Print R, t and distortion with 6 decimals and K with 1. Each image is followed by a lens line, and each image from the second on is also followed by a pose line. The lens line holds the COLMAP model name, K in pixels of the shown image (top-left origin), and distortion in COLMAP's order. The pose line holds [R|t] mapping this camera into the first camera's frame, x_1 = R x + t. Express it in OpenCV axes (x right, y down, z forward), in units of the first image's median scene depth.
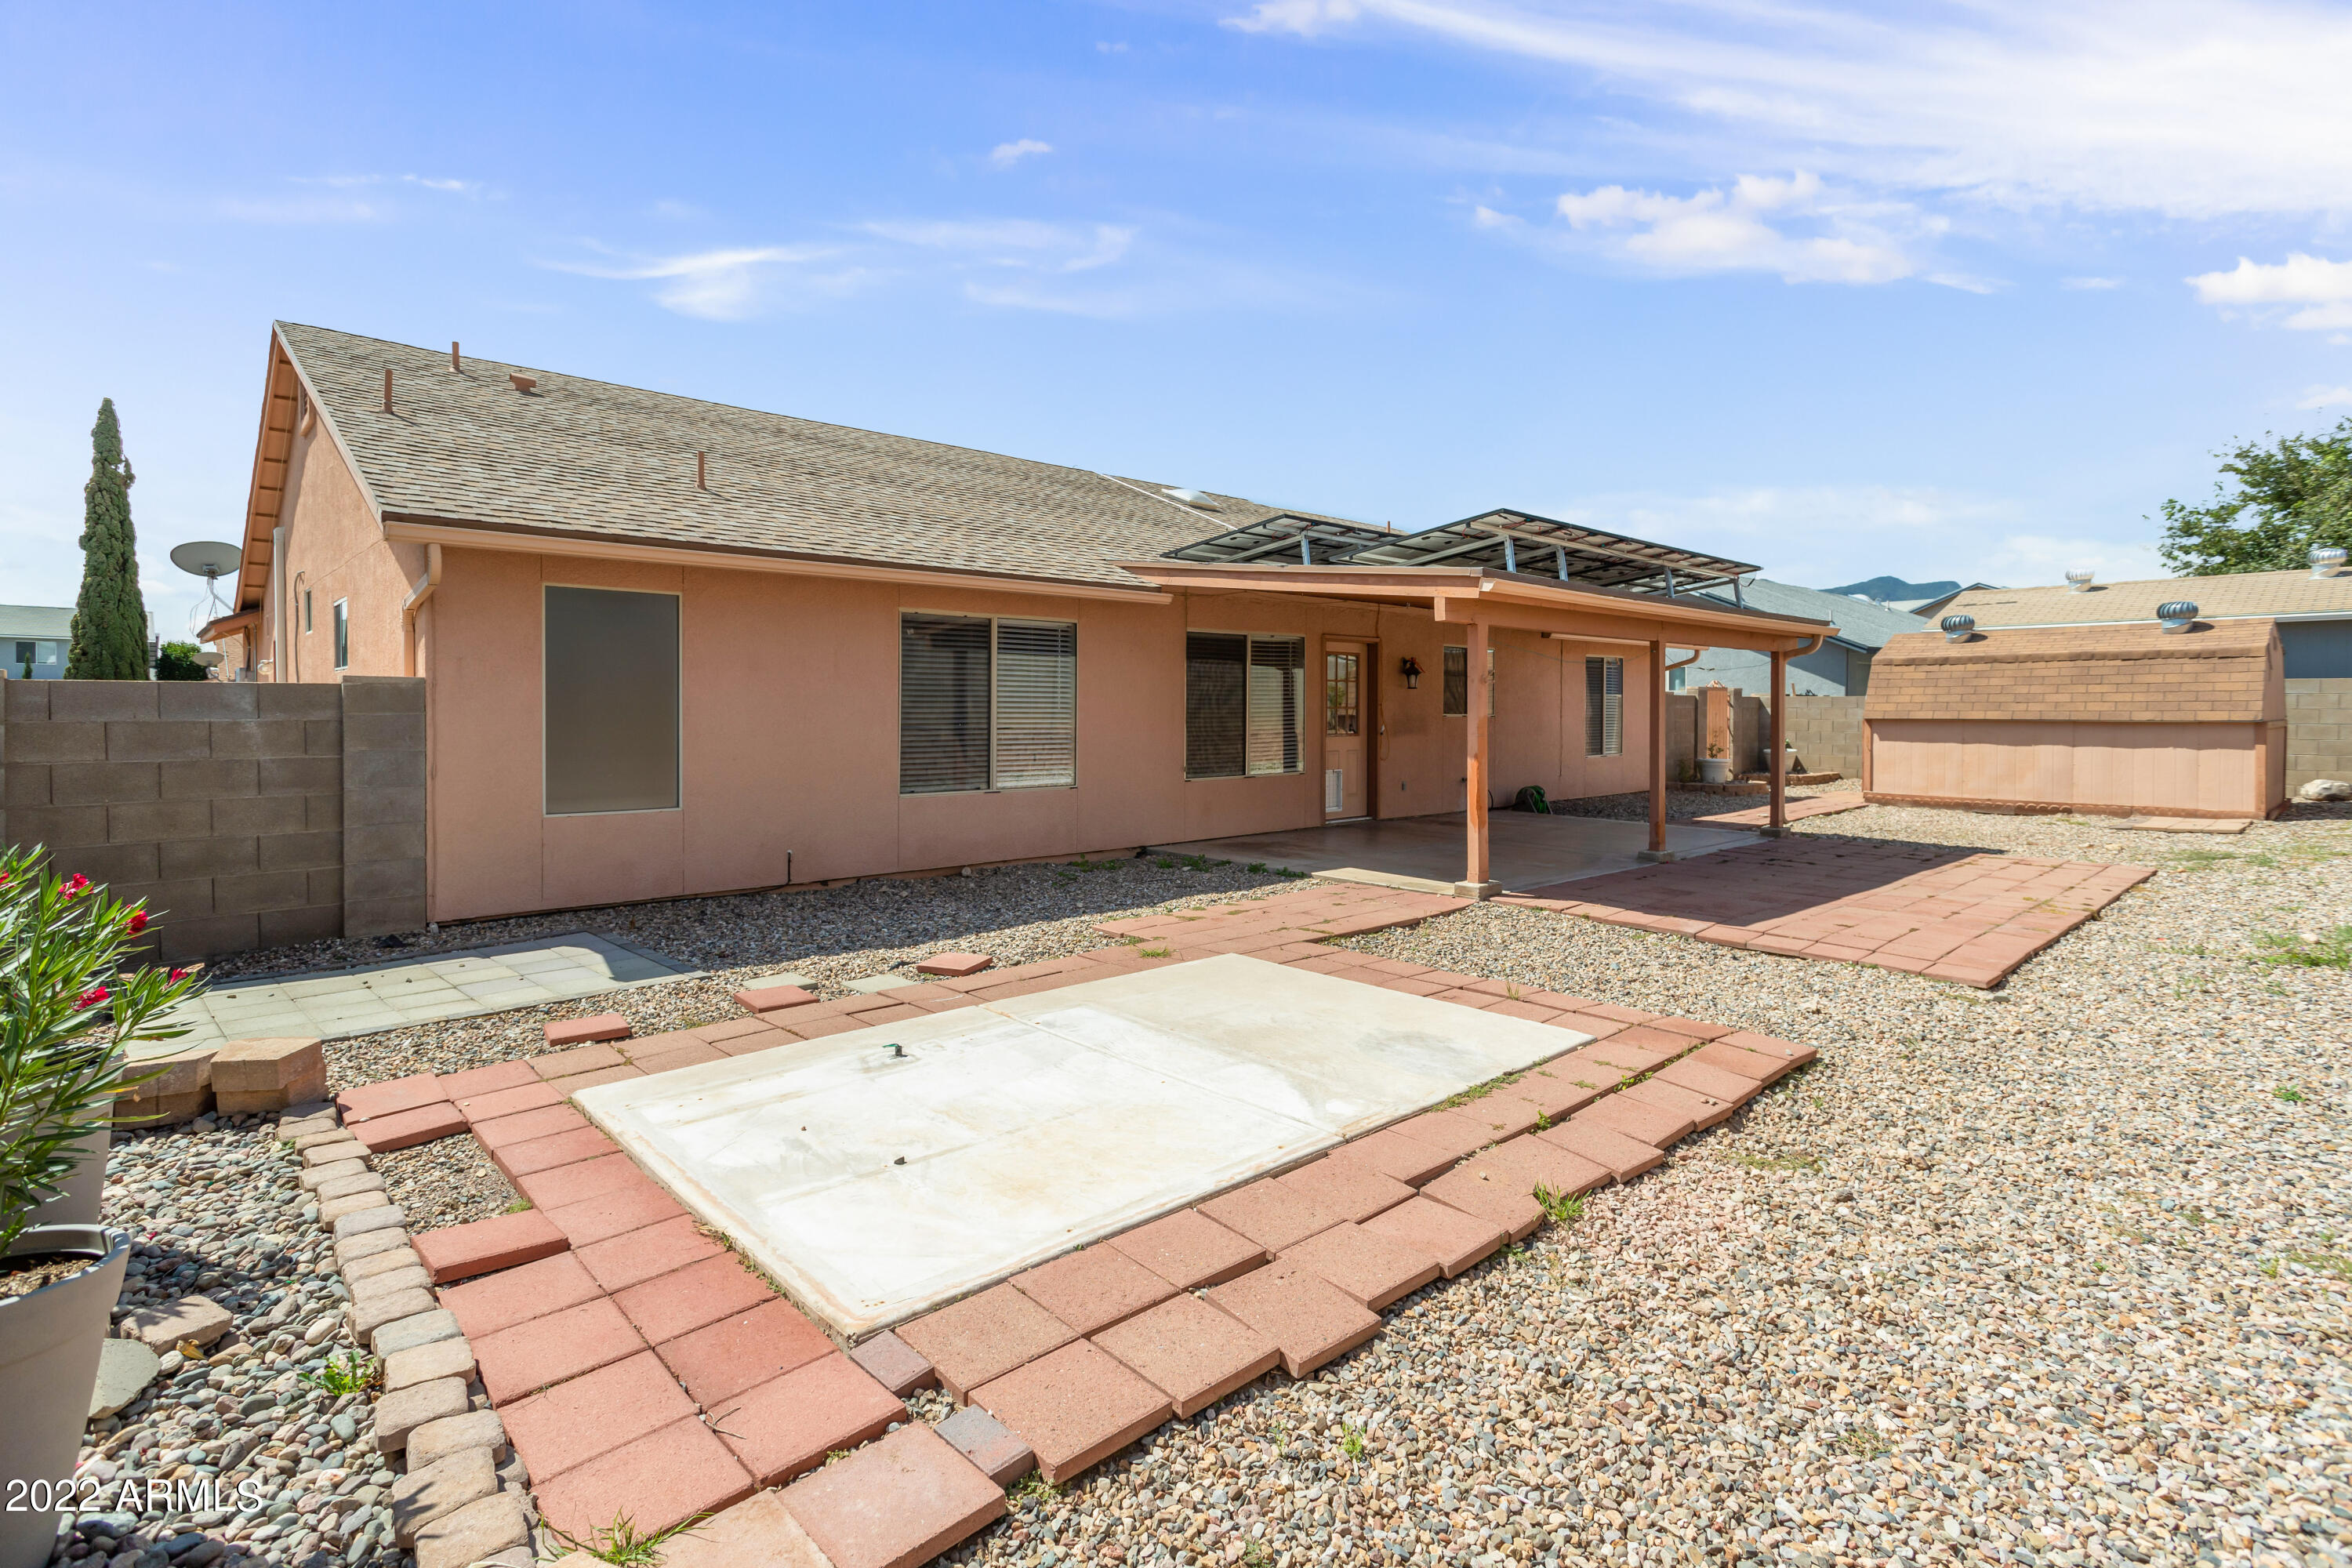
lens RADIAL K [[1137.0, 0, 1182.2], [0, 1137.0, 723.1], [0, 0, 1]] dist [0.008363, -0.000467]
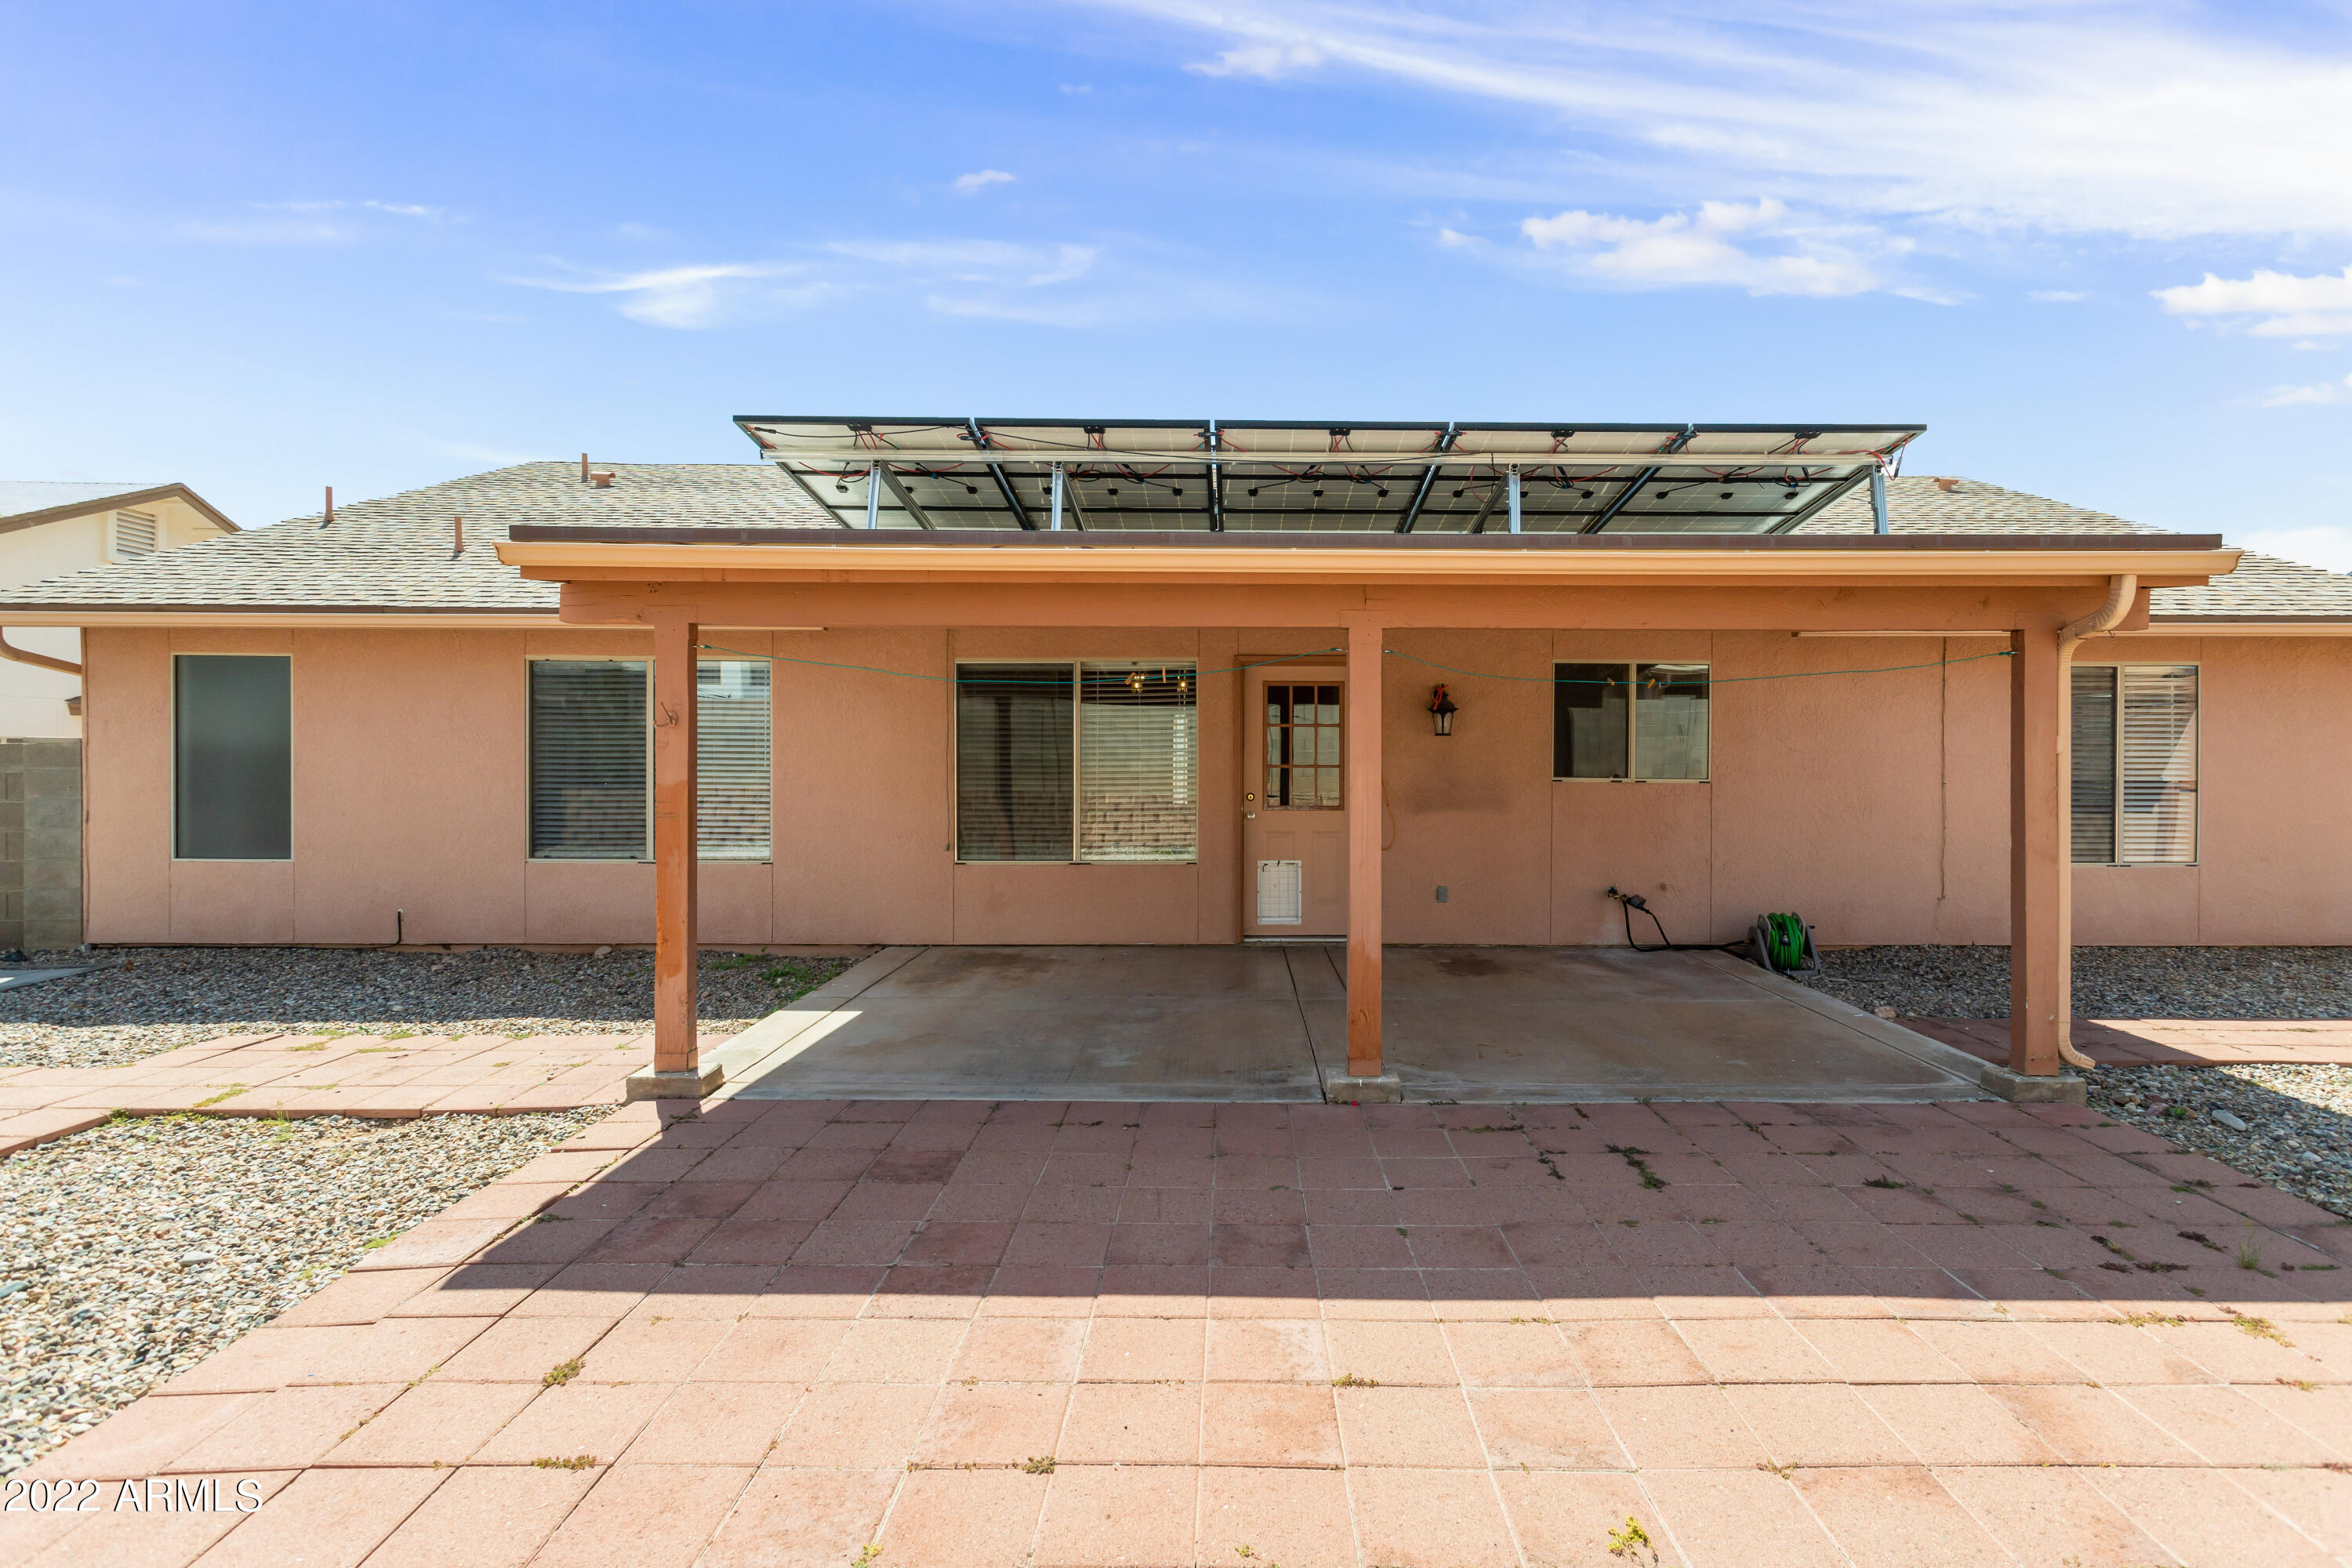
lens RADIAL K [[1137.0, 0, 1191.7], [0, 1137.0, 771.7], [0, 0, 1]] dist [0.008363, -0.000467]
pose [[0.742903, 0.007379, -0.669359, 0.783720], [-0.012697, 0.999915, -0.003069, -0.012190], [0.669279, 0.010779, 0.742933, 0.693082]]
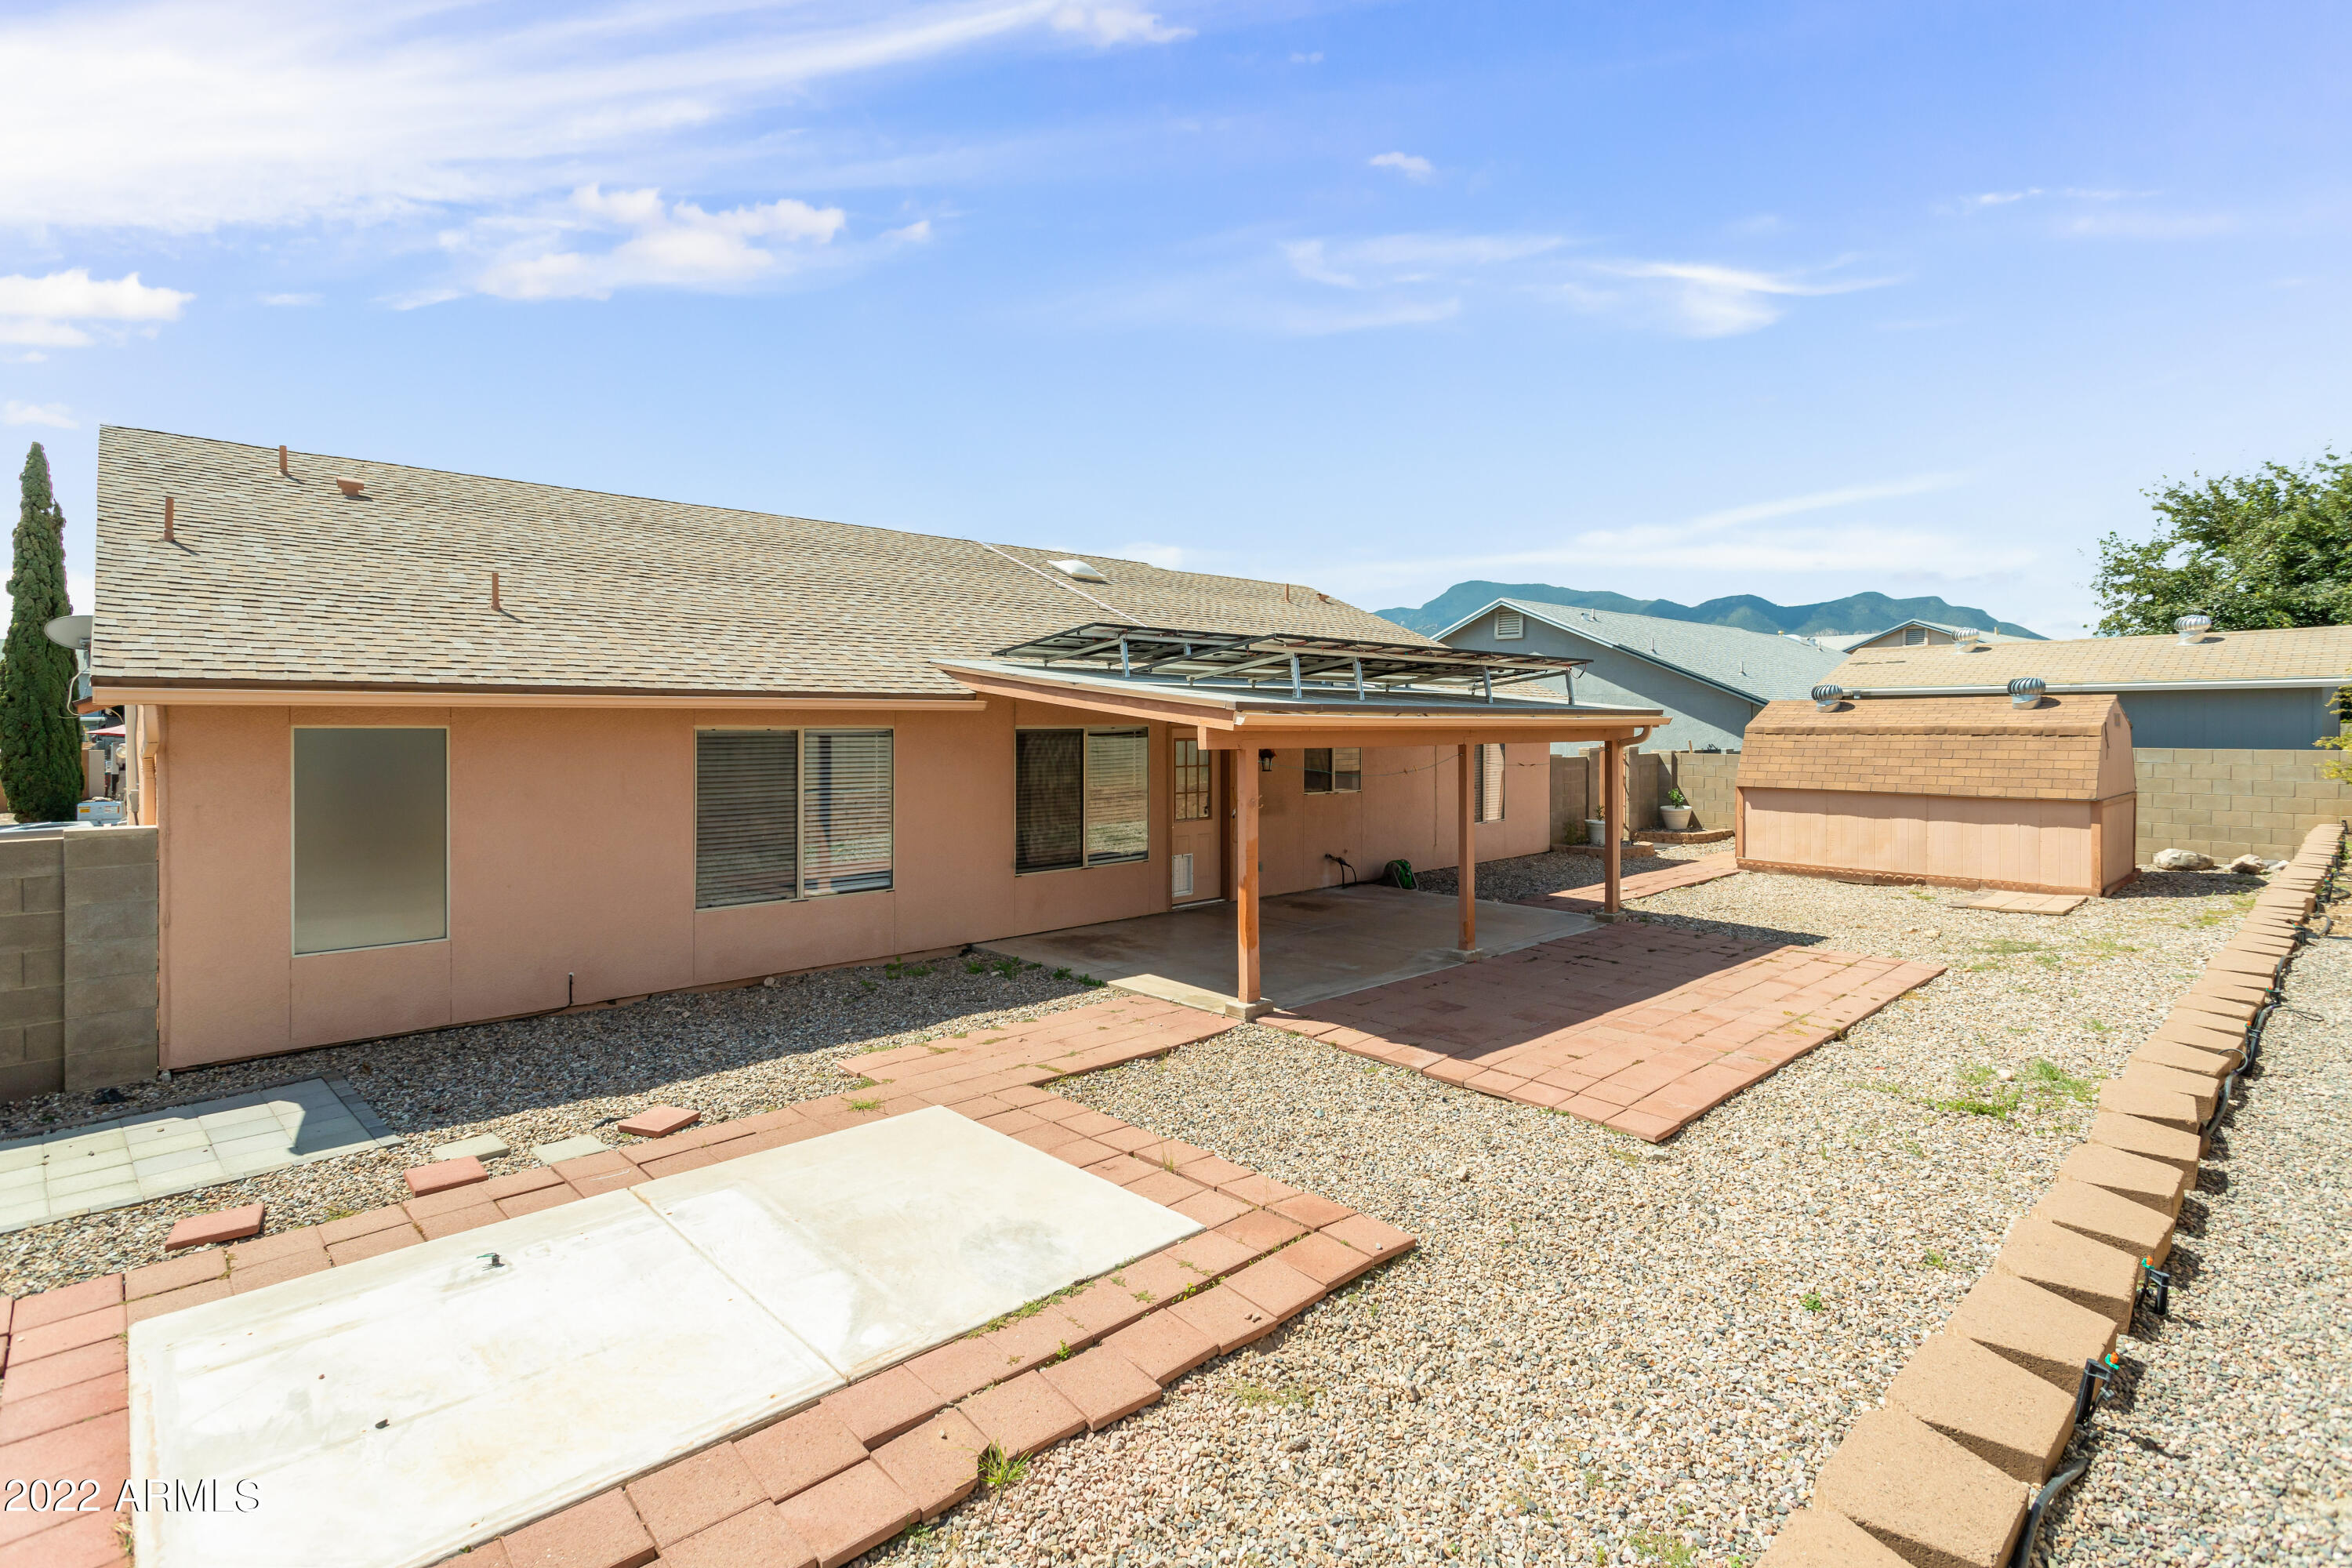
lens RADIAL K [[1137.0, 0, 1189.3], [0, 1137.0, 724.7], [0, 0, 1]] dist [0.008363, -0.000467]
pose [[0.999917, -0.002241, 0.012672, 0.184438], [0.002390, 0.999929, -0.011702, -0.091381], [-0.012645, 0.011731, 0.999851, -0.019423]]
